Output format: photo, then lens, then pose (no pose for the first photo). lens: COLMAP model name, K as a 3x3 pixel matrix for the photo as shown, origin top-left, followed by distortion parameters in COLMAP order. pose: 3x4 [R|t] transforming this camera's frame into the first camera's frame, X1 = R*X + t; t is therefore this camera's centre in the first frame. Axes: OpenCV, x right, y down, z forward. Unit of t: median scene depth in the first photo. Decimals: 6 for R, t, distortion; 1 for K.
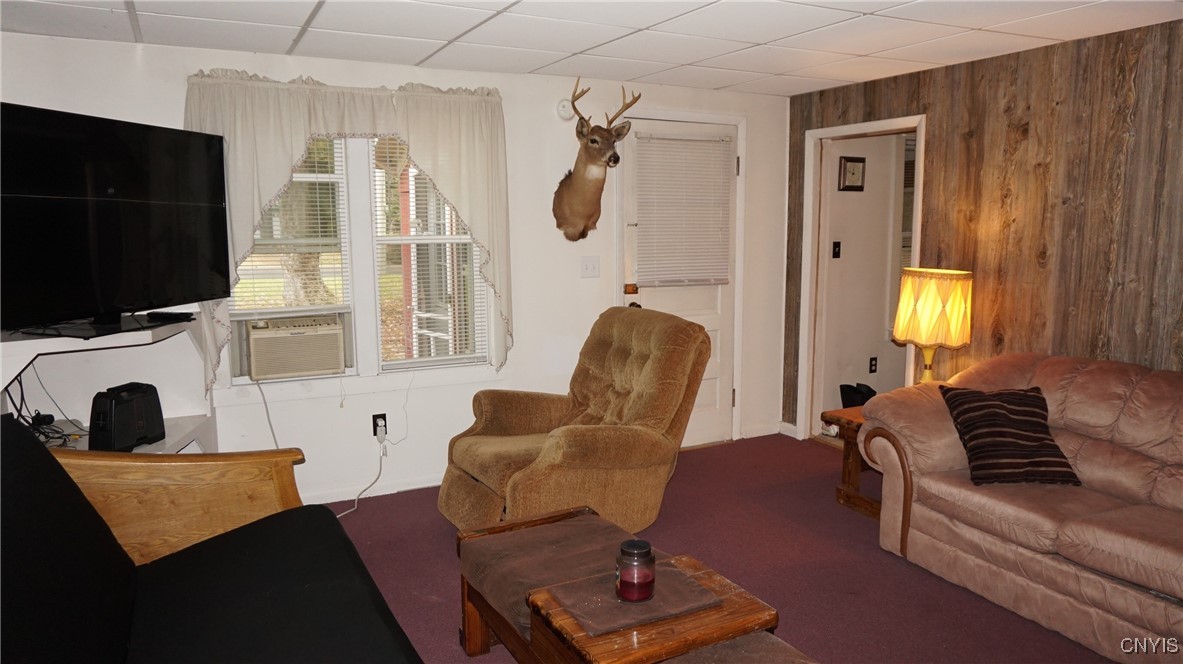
lens RADIAL K [[797.6, 0, 589.7], [0, 797.6, 332.5], [0, 0, 1]] dist [-0.049362, 0.046635]
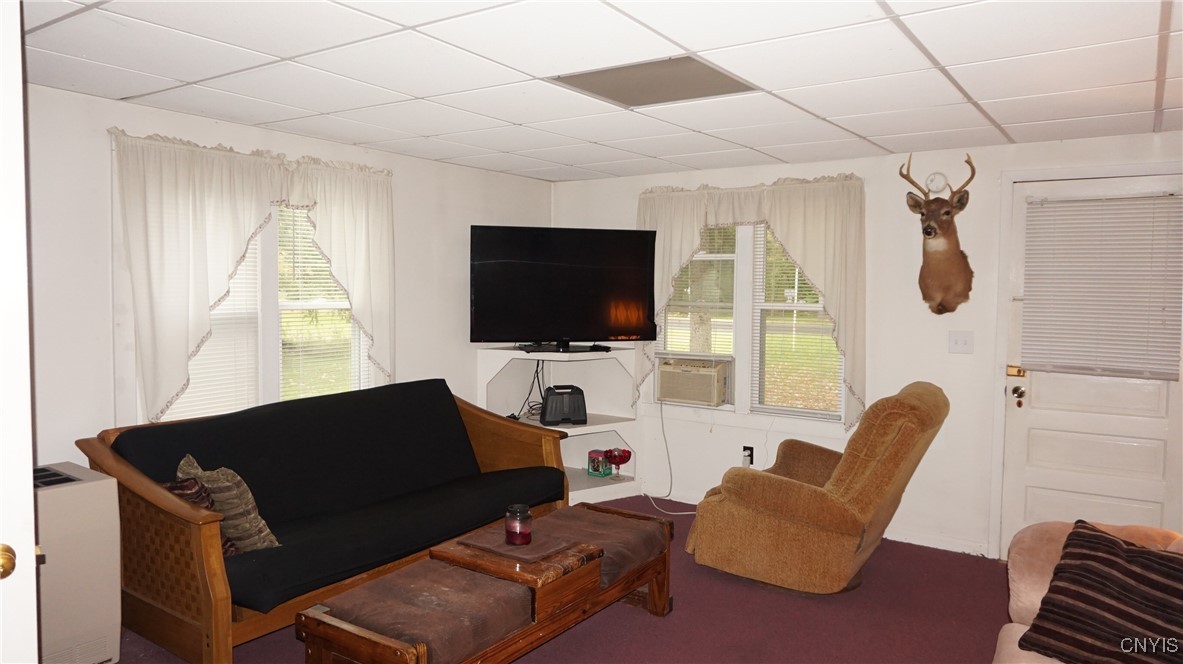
lens RADIAL K [[797.6, 0, 589.7], [0, 797.6, 332.5], [0, 0, 1]] dist [-0.049362, 0.046635]
pose [[0.468392, 0.059576, -0.881510, 0.735727], [-0.136358, 0.990644, -0.005502, -0.033483], [0.872935, 0.122778, 0.472133, 0.197785]]
